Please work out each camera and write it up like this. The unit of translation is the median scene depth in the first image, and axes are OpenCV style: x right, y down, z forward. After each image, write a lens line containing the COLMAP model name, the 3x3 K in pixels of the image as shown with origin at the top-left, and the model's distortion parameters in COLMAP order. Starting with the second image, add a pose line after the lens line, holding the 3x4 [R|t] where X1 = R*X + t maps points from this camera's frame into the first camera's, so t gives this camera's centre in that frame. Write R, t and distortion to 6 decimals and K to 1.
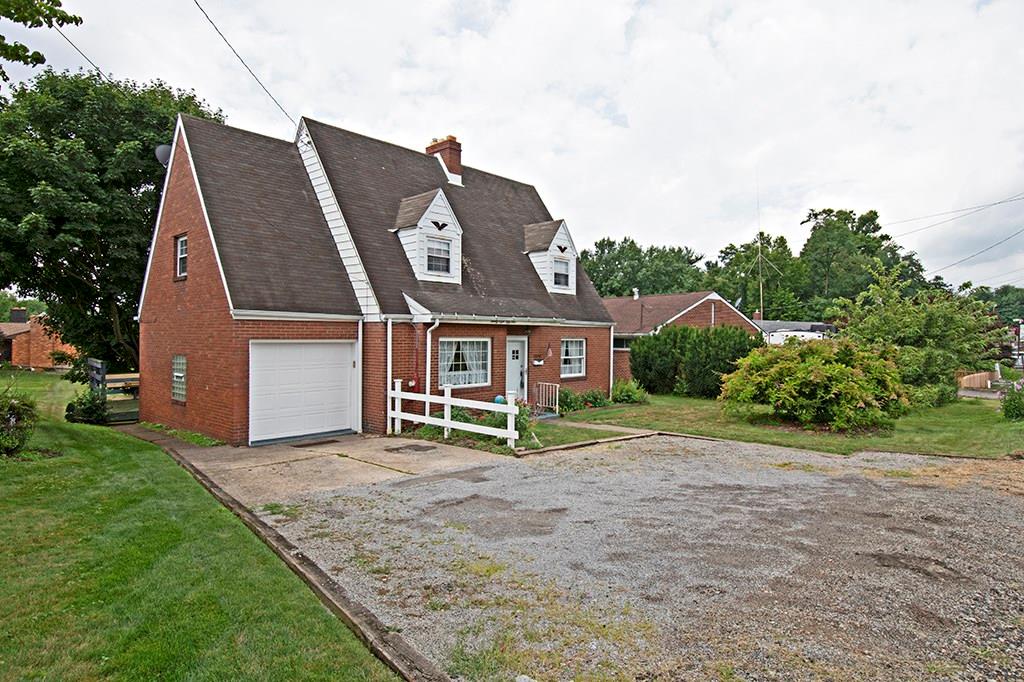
lens RADIAL K [[563.7, 0, 511.9], [0, 563.7, 341.4], [0, 0, 1]] dist [-0.000700, -0.000010]
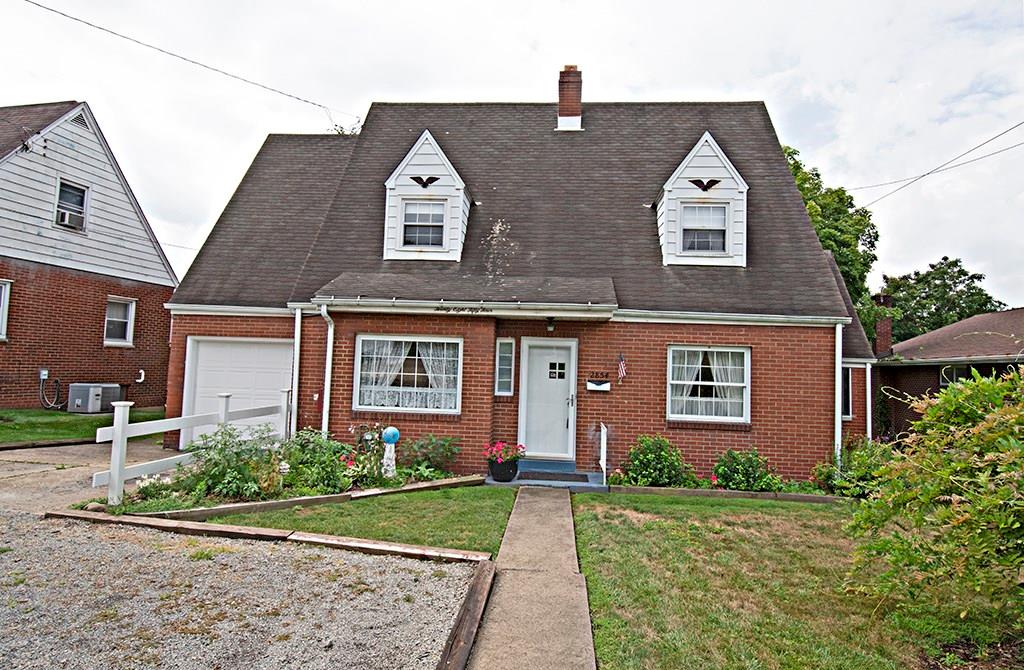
lens RADIAL K [[551.6, 0, 513.1], [0, 551.6, 336.7], [0, 0, 1]] dist [0.005981, -0.000115]
pose [[0.635338, -0.027349, -0.771749, 0.464681], [-0.035964, 0.997240, -0.064947, 0.030101], [0.771396, 0.069018, 0.632601, 0.647339]]
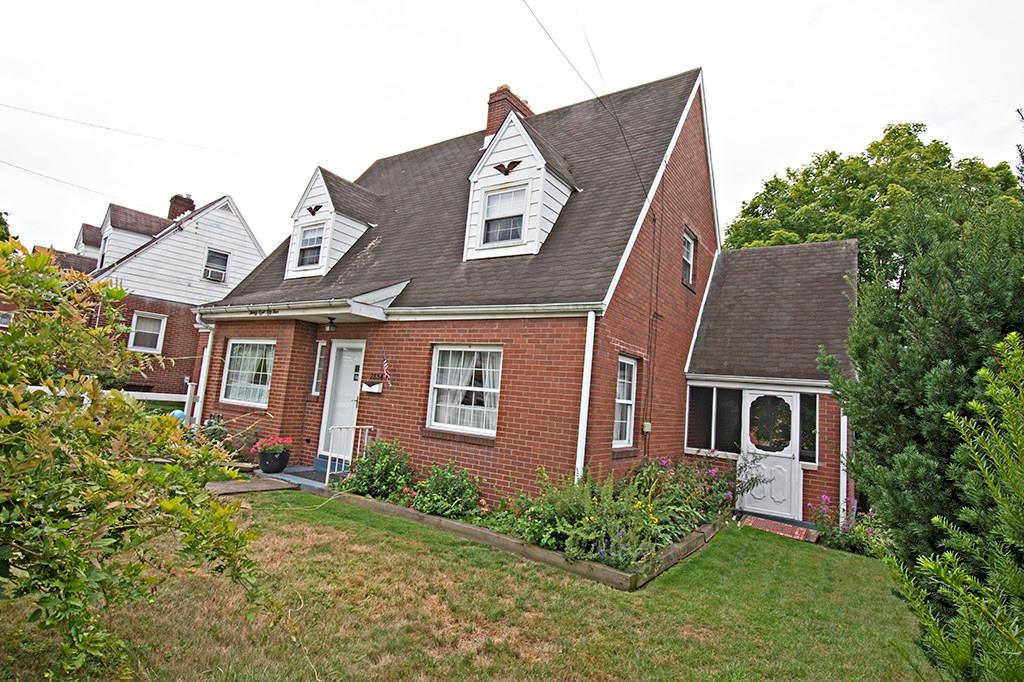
lens RADIAL K [[504.9, 0, 510.2], [0, 504.9, 337.3], [0, 0, 1]] dist [0.015063, 0.000067]
pose [[0.178507, -0.108341, -0.977956, 0.613188], [-0.091037, 0.987837, -0.126053, 0.043118], [0.979718, 0.111532, 0.166473, 1.160352]]
